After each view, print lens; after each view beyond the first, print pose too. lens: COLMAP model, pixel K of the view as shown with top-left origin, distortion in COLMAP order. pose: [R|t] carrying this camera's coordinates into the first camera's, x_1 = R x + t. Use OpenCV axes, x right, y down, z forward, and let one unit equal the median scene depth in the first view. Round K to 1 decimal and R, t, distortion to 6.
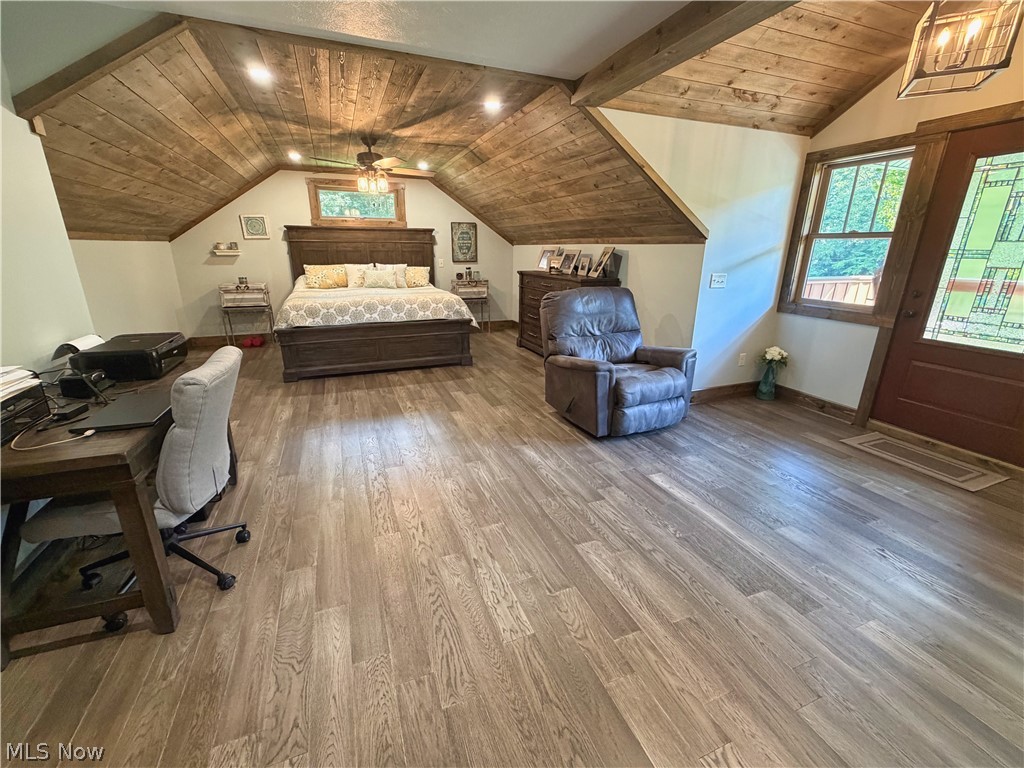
lens RADIAL K [[417.1, 0, 514.9], [0, 417.1, 383.6], [0, 0, 1]] dist [0.002324, -0.000681]
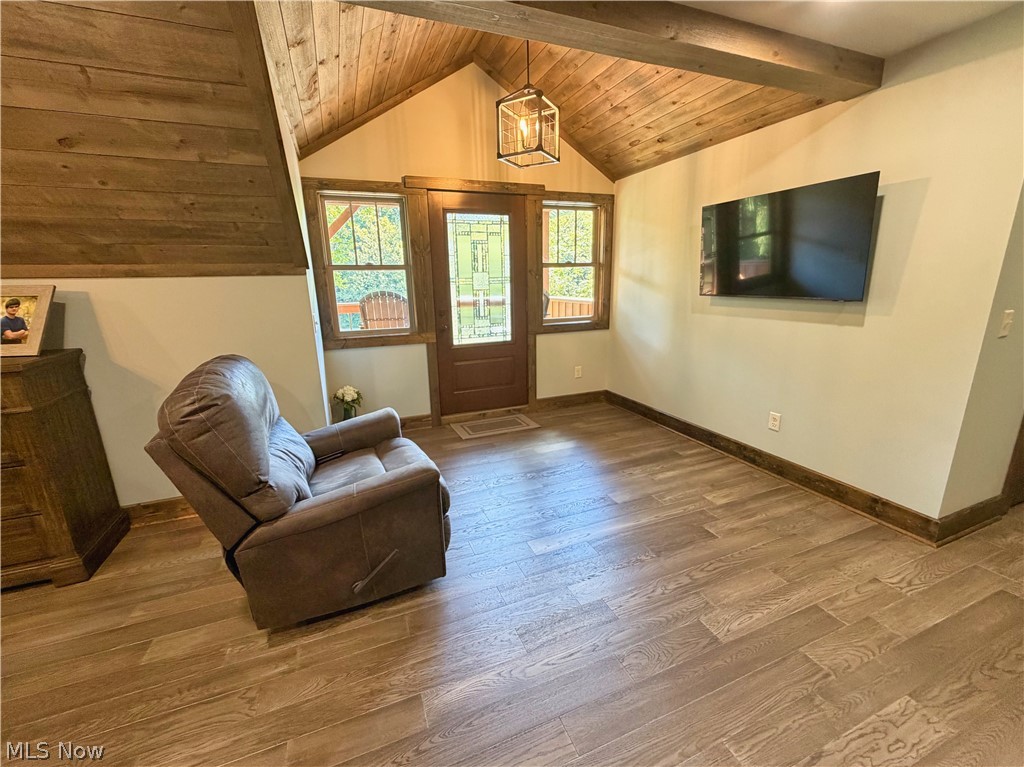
lens RADIAL K [[417.1, 0, 514.9], [0, 417.1, 383.1], [0, 0, 1]] dist [0.002324, -0.000681]
pose [[0.016061, -0.250359, 0.968020, -0.529449], [0.329660, 0.915337, 0.231264, -0.391686], [-0.943963, 0.315404, 0.097234, 1.198599]]
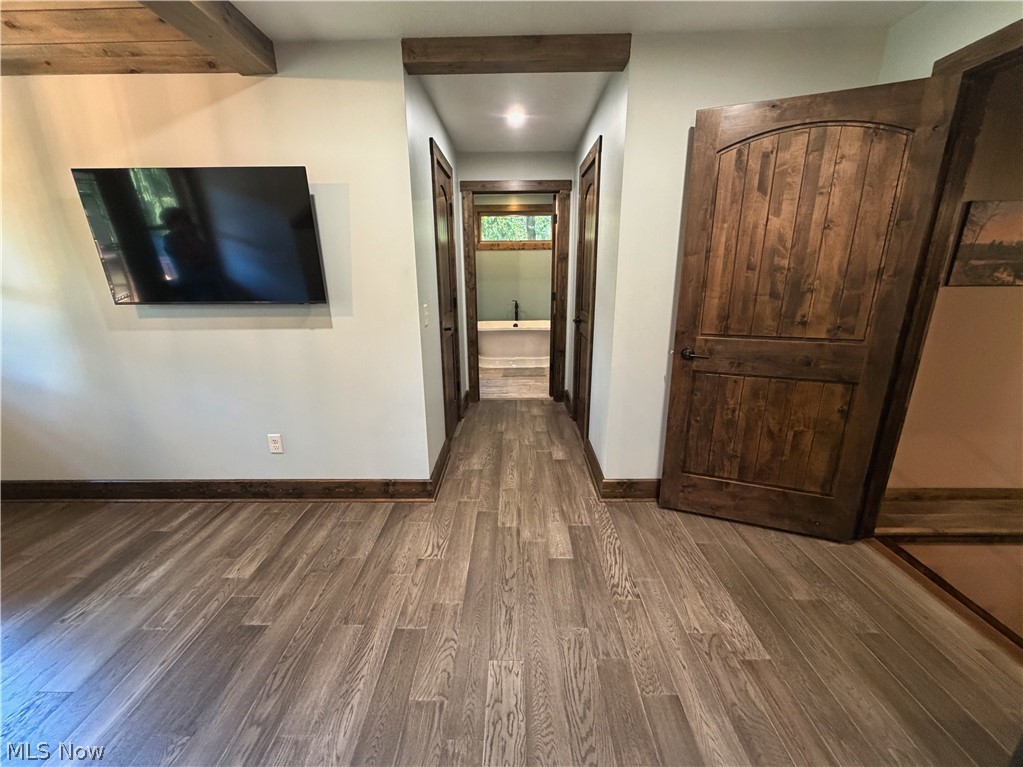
lens RADIAL K [[407.7, 0, 506.0], [0, 407.7, 384.7], [0, 0, 1]] dist [0.000397, -0.000712]
pose [[-0.915335, -0.109277, 0.387583, -0.230833], [0.125068, 0.837736, 0.531561, -0.355183], [-0.382780, 0.535030, -0.753141, 1.093321]]
